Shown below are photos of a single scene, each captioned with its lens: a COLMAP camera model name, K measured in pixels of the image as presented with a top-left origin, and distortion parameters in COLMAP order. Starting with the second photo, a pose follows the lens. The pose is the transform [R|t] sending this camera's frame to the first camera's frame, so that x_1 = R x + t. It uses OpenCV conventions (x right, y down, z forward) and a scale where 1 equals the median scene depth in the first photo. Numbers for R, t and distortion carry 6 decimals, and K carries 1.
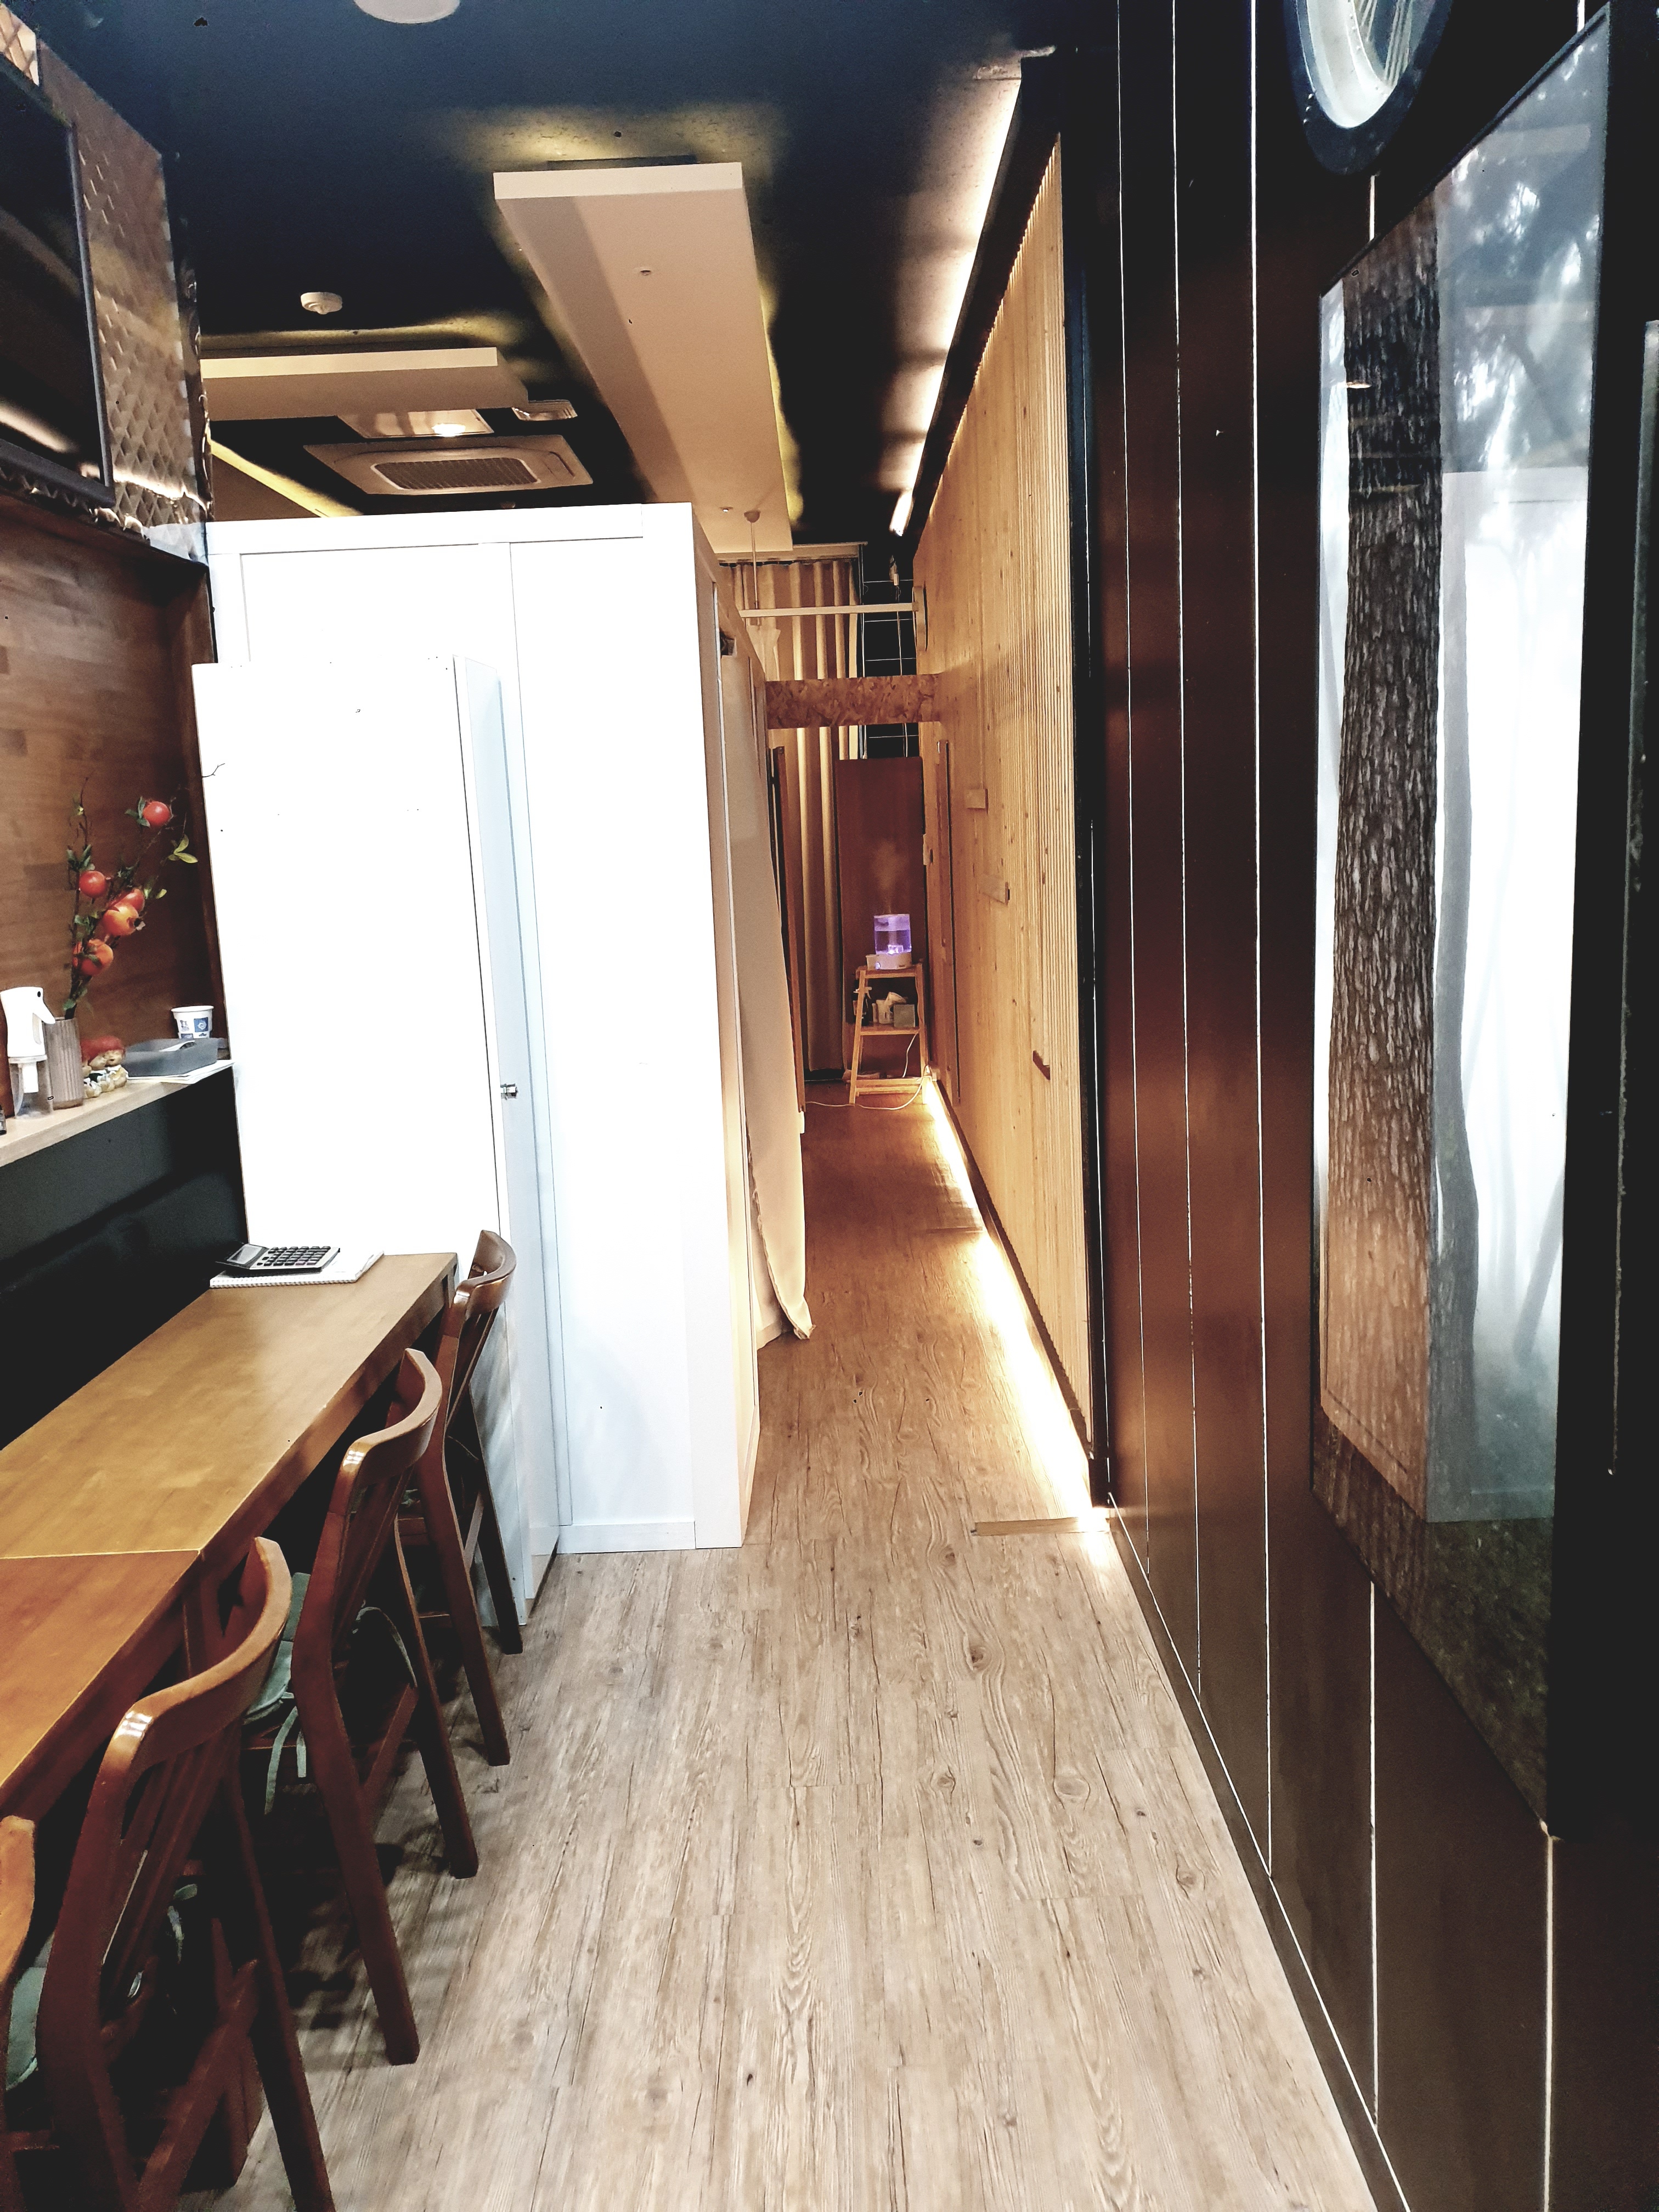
lens RADIAL K [[1868.2, 0, 829.5], [0, 1868.2, 1106.0], [0, 0, 1]] dist [0.001386, -0.001112]
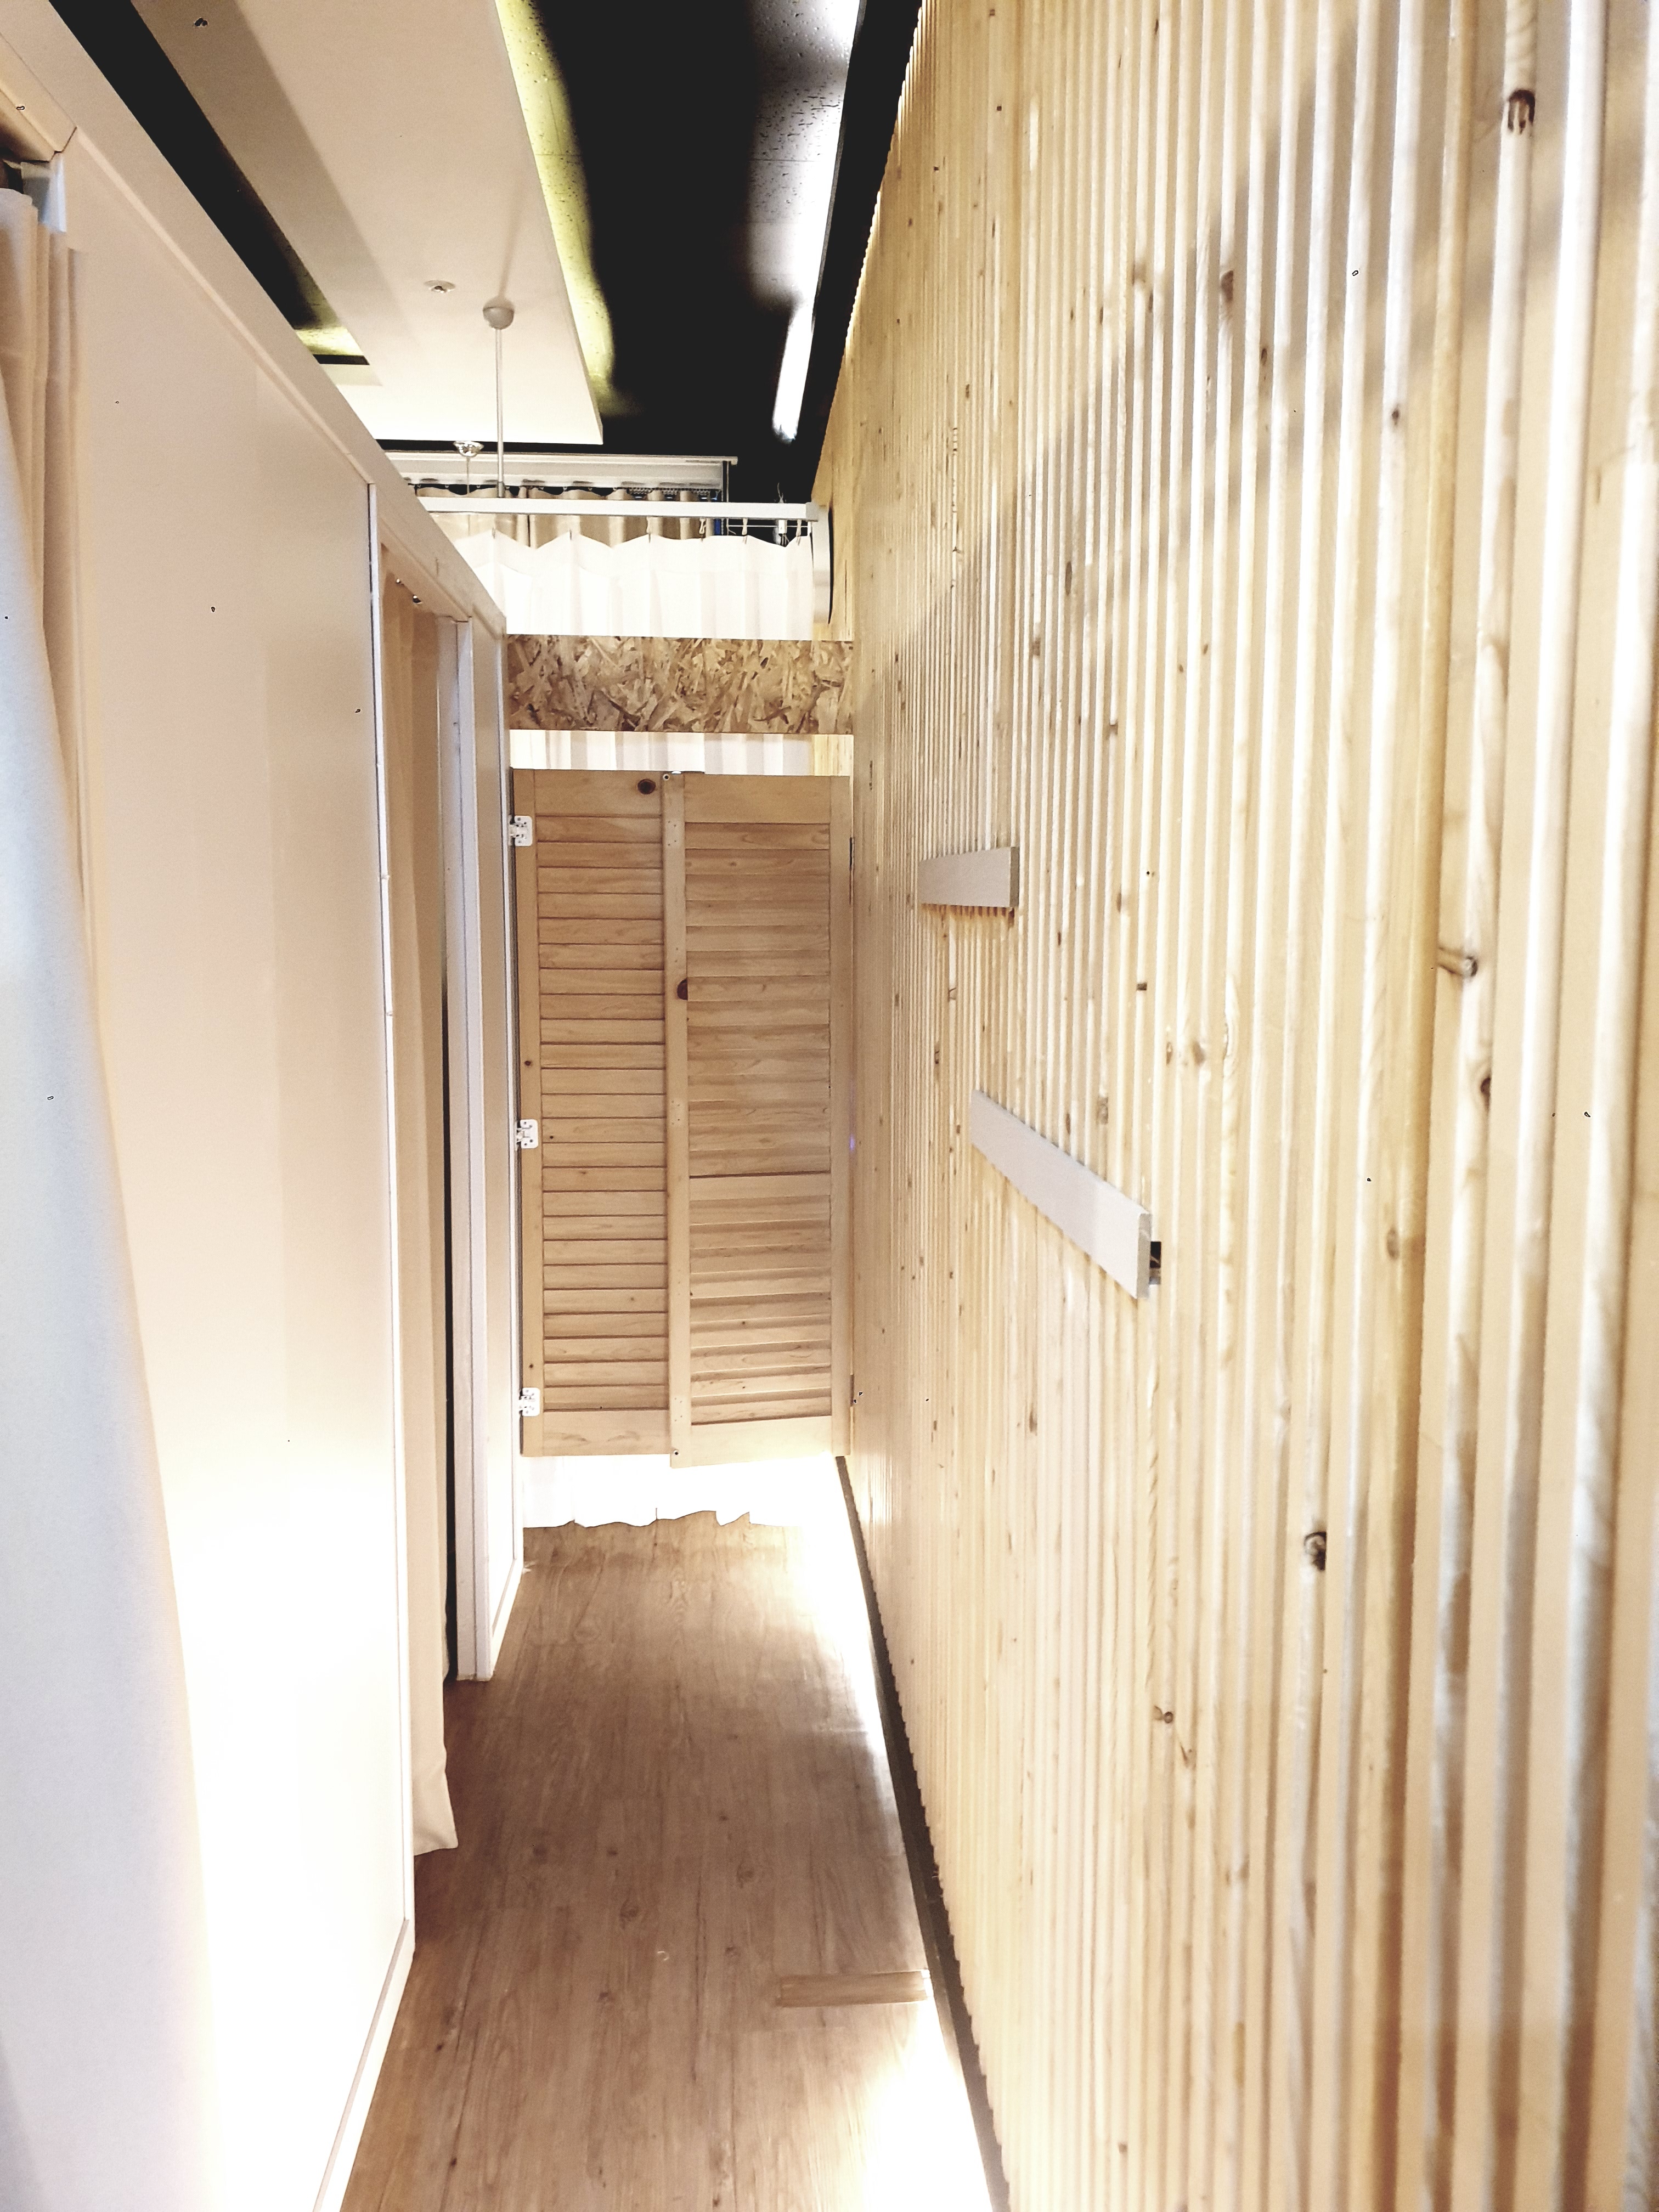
lens RADIAL K [[1868.2, 0, 829.5], [0, 1868.2, 1106.0], [0, 0, 1]] dist [0.001386, -0.001112]
pose [[0.997332, 0.037642, 0.062549, 0.024819], [-0.034673, 0.998251, -0.047886, -0.080129], [-0.064242, 0.045589, 0.996892, 0.499601]]
